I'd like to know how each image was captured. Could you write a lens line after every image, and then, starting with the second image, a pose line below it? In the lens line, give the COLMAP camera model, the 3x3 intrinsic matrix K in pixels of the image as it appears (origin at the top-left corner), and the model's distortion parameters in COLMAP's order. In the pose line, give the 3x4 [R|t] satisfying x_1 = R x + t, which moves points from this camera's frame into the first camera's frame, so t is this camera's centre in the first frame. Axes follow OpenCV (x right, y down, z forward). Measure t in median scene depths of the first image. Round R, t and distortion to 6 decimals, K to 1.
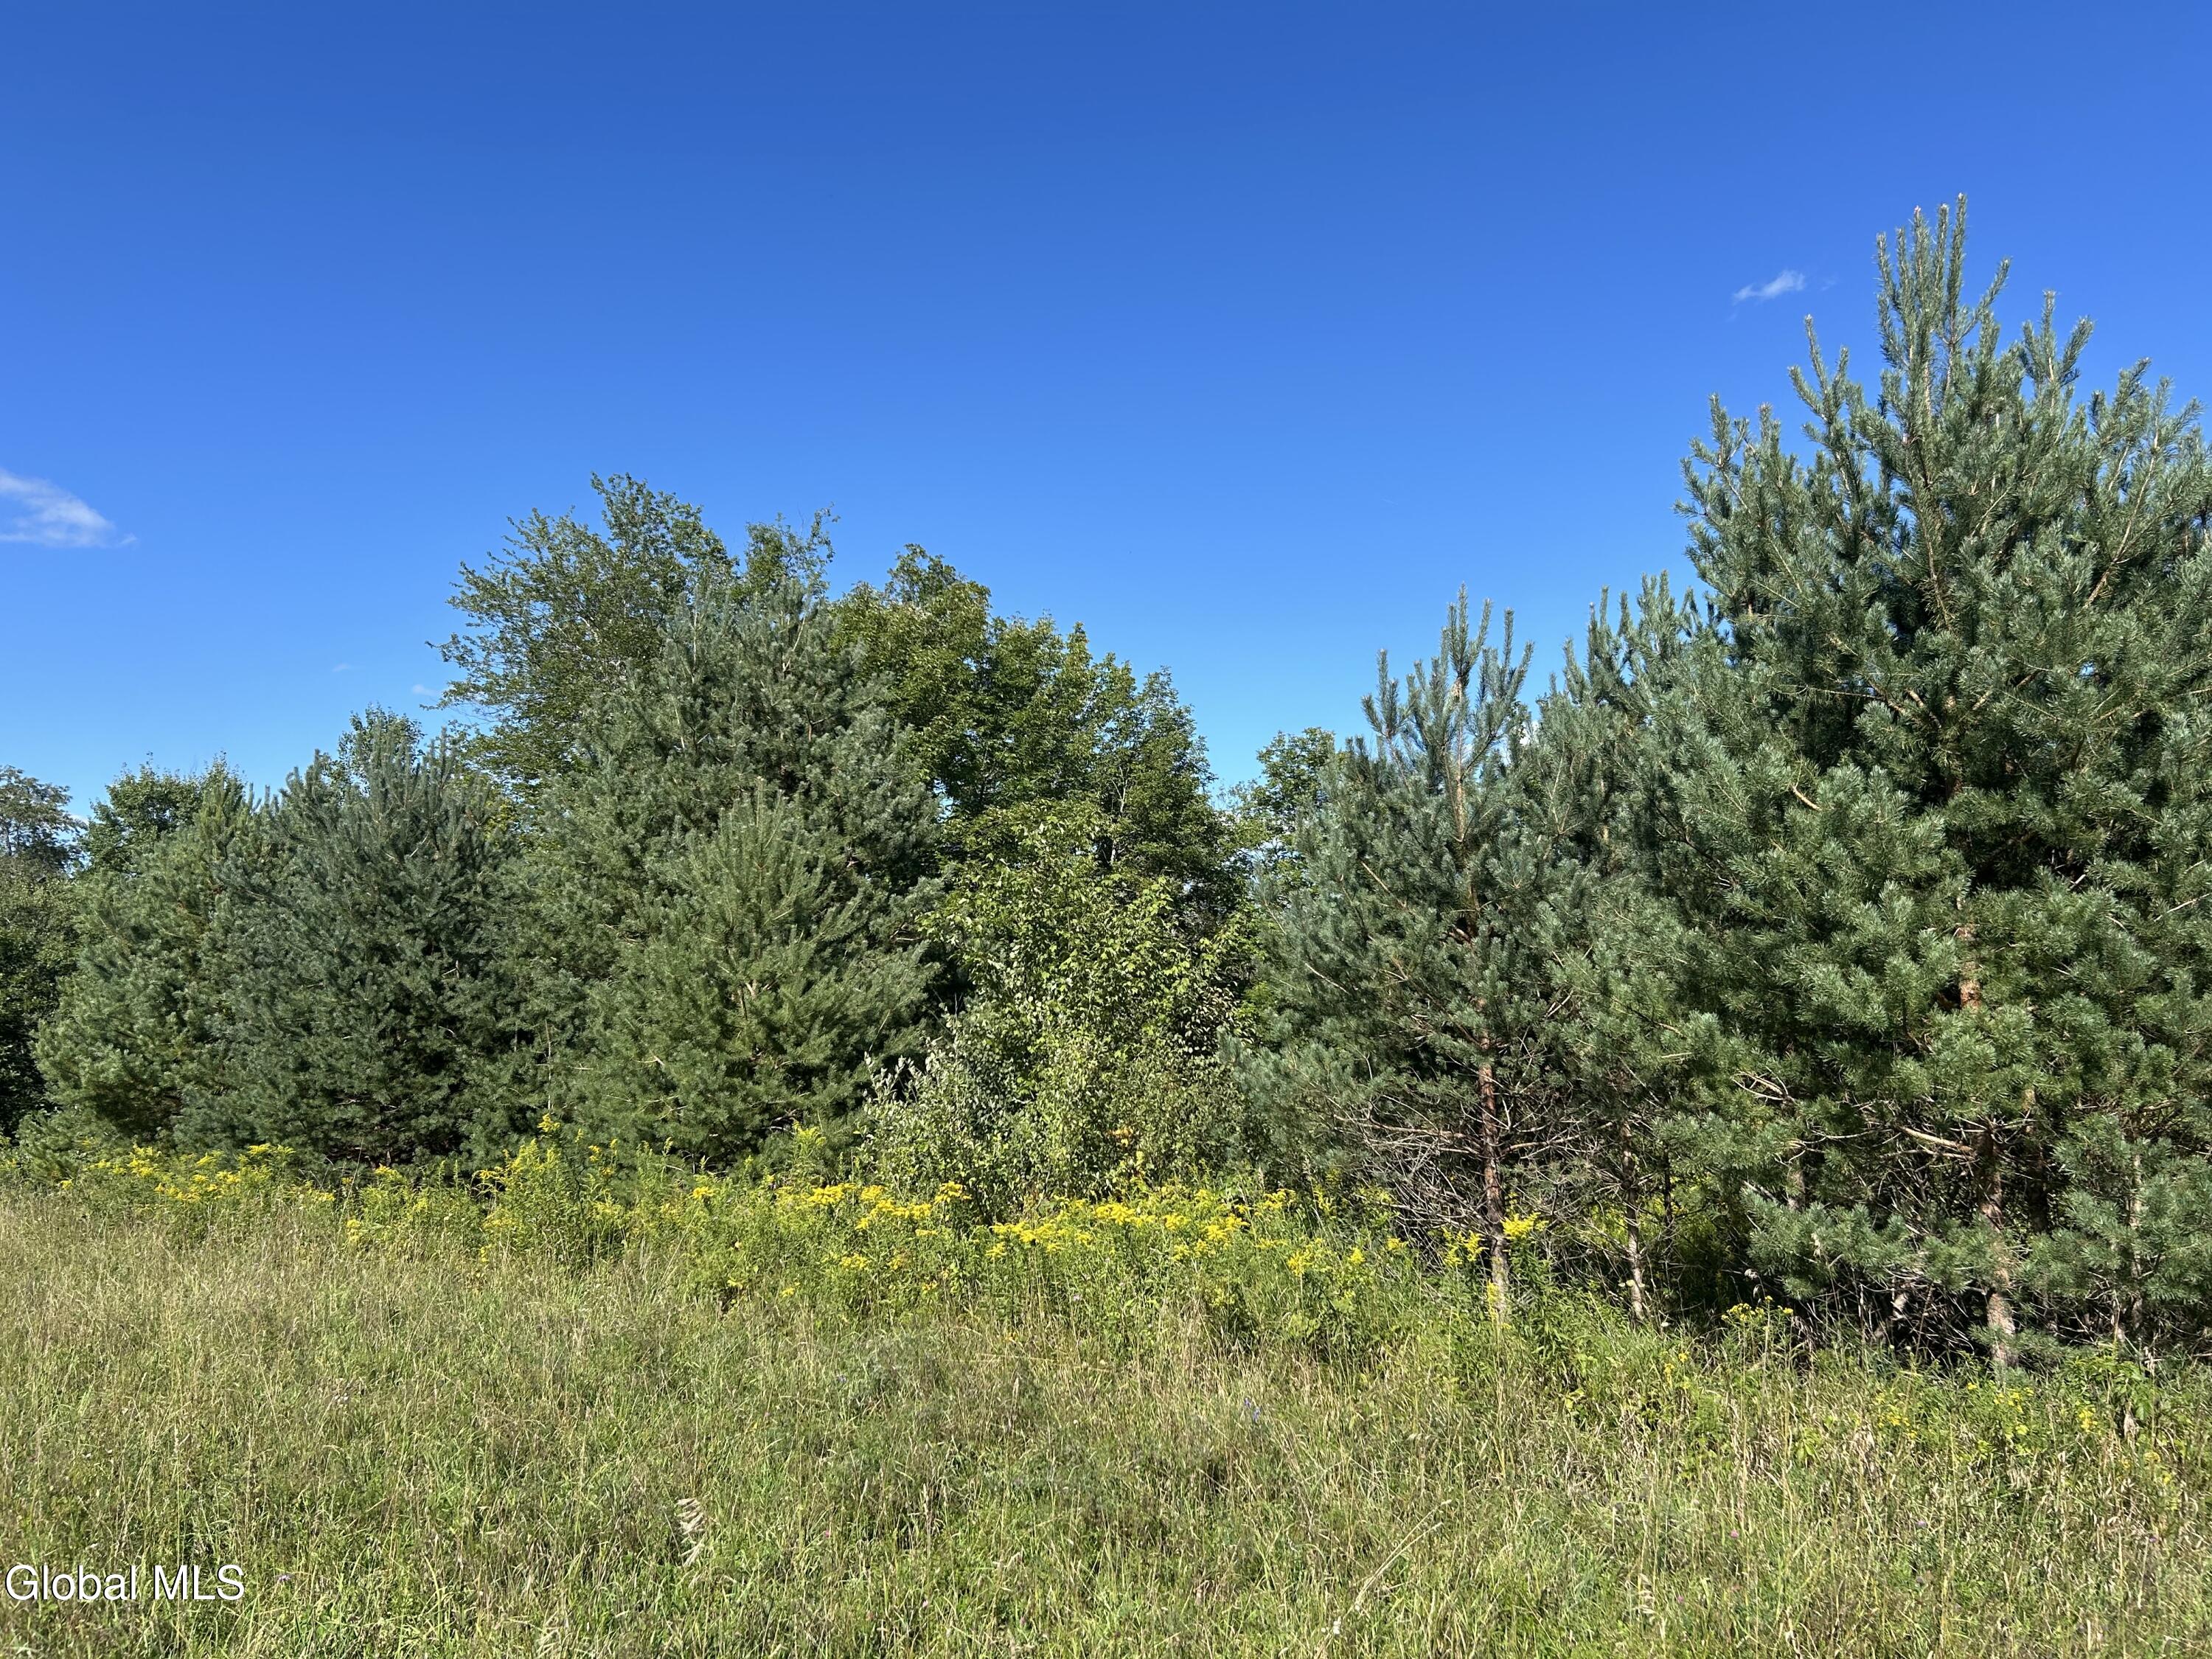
lens RADIAL K [[1687.2, 0, 1106.0], [0, 1687.2, 829.5], [0, 0, 1]] dist [0.047347, -0.073060]
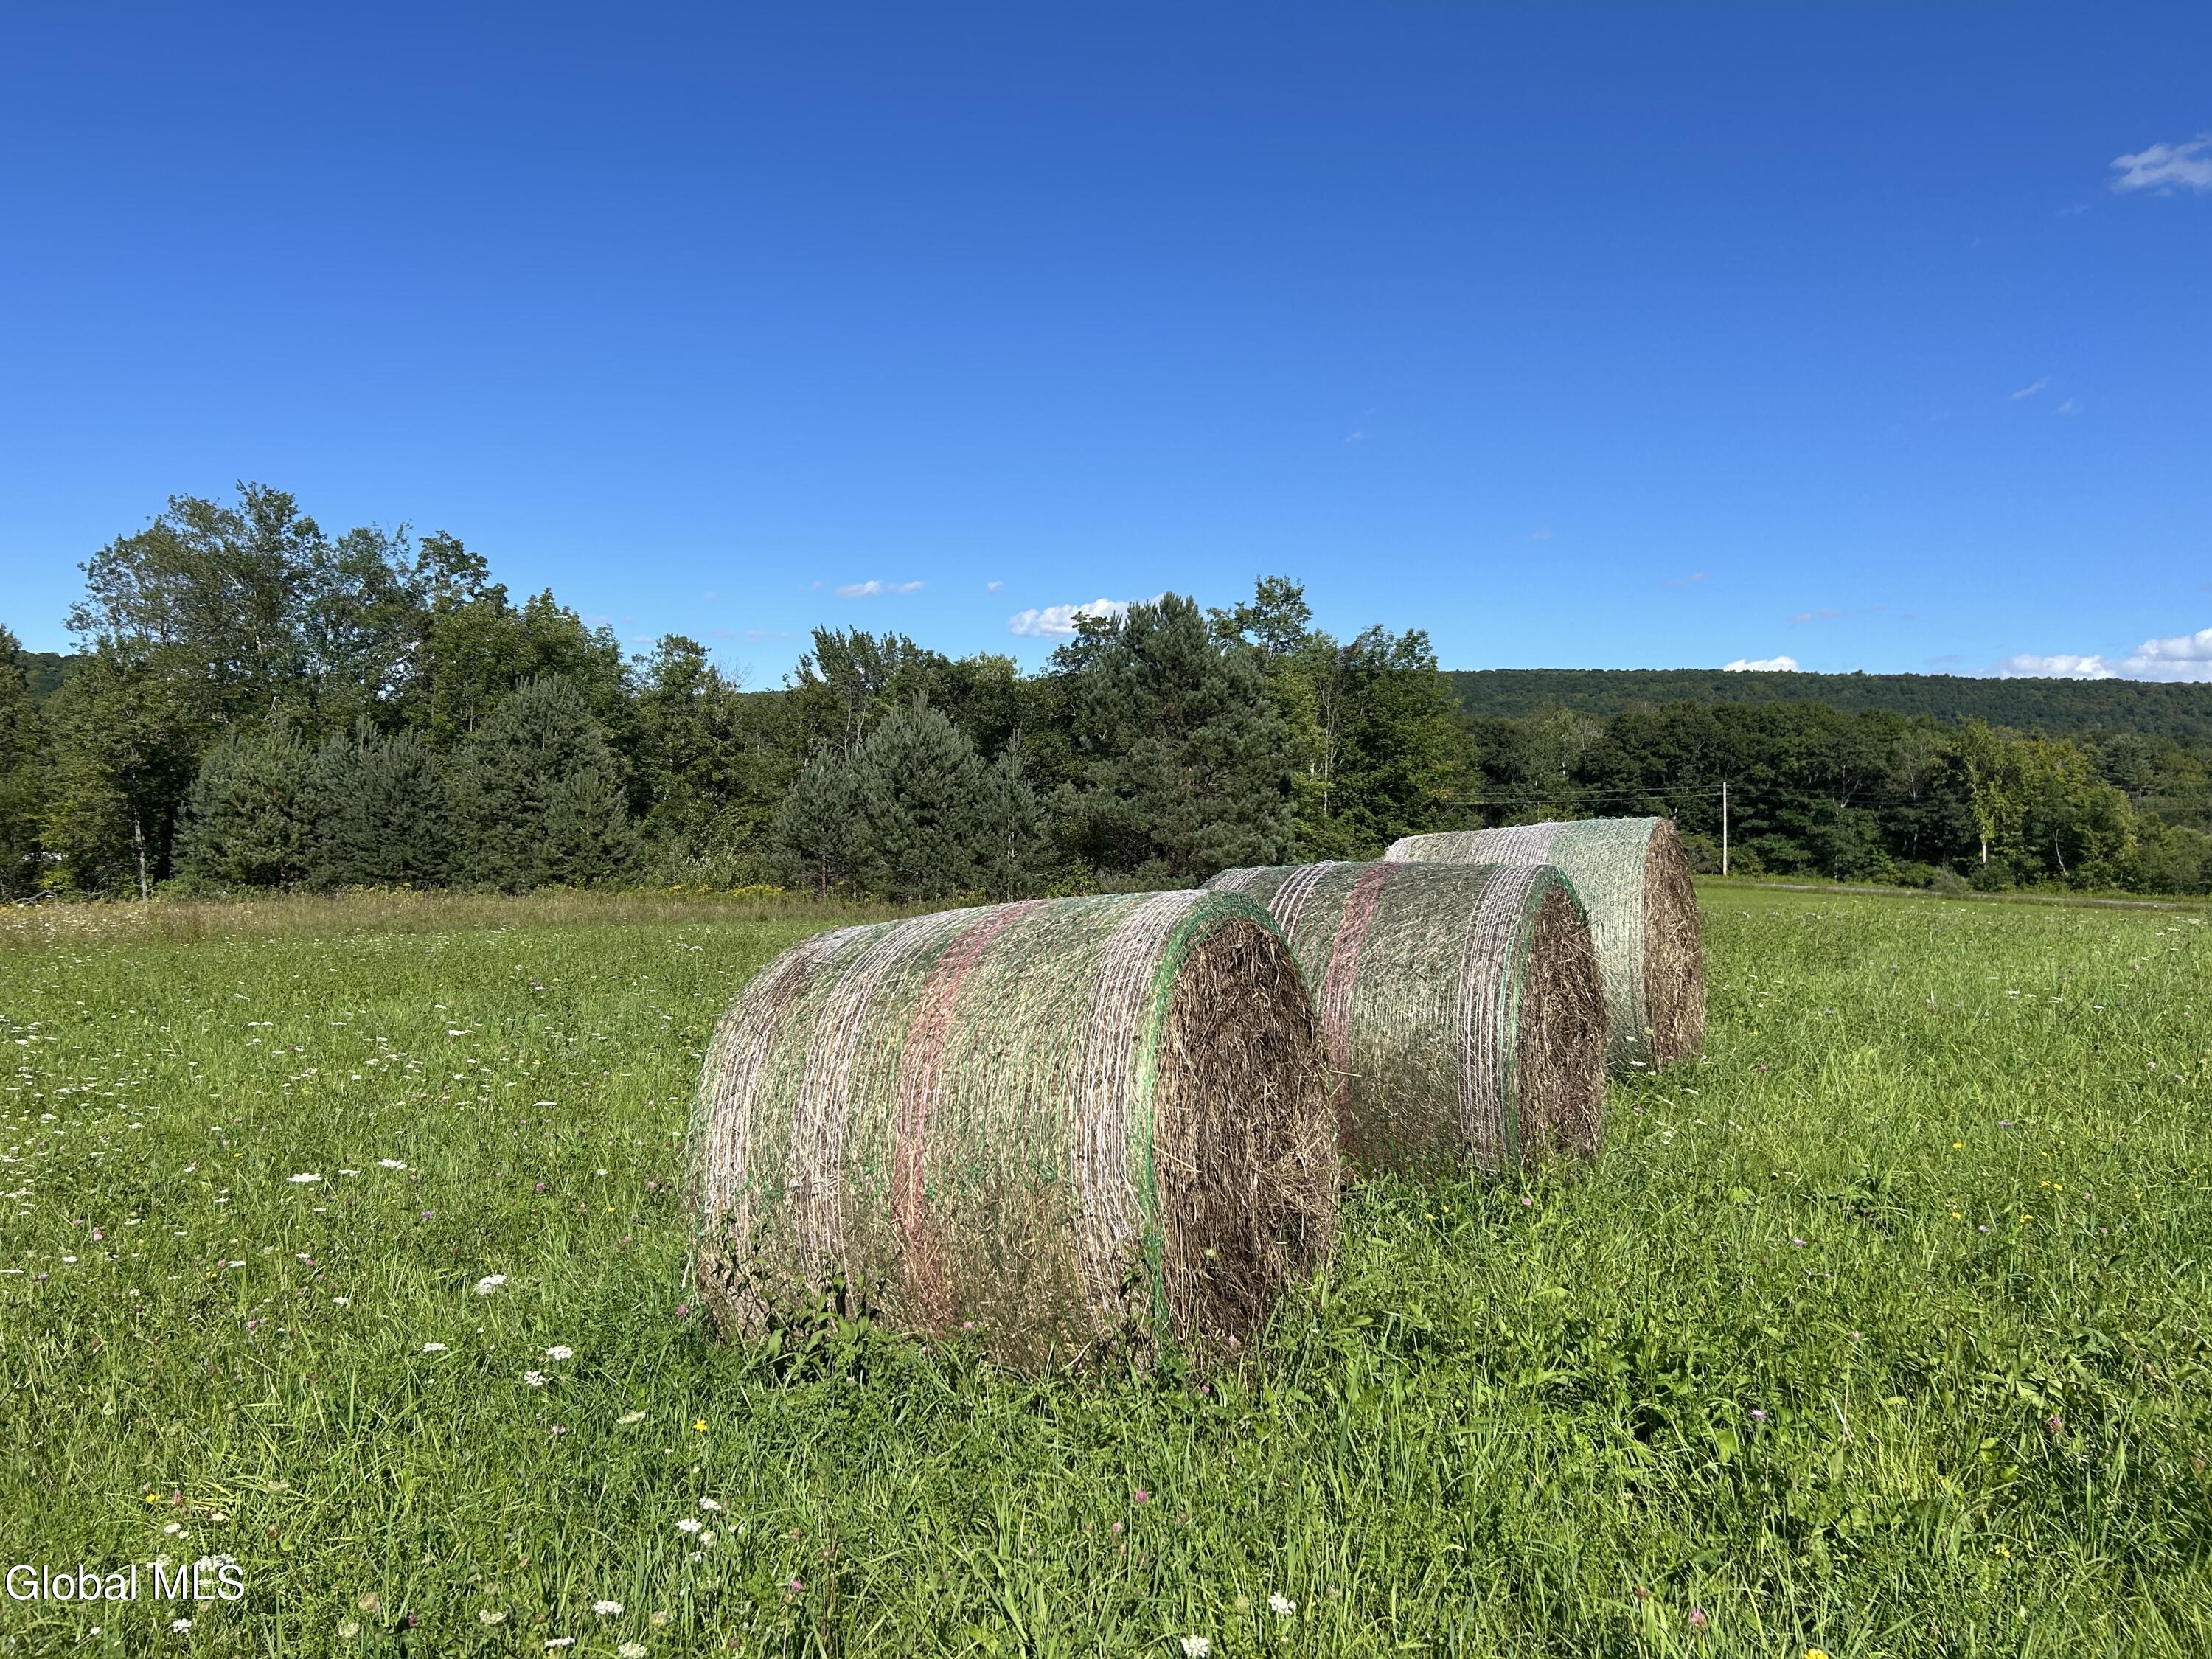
lens RADIAL K [[1687.2, 0, 1106.0], [0, 1687.2, 829.5], [0, 0, 1]] dist [0.047347, -0.073060]
pose [[0.902642, 0.004140, 0.430372, -0.260778], [-0.060888, 0.991125, 0.118169, -0.127791], [-0.426063, -0.132868, 0.894883, -0.834635]]
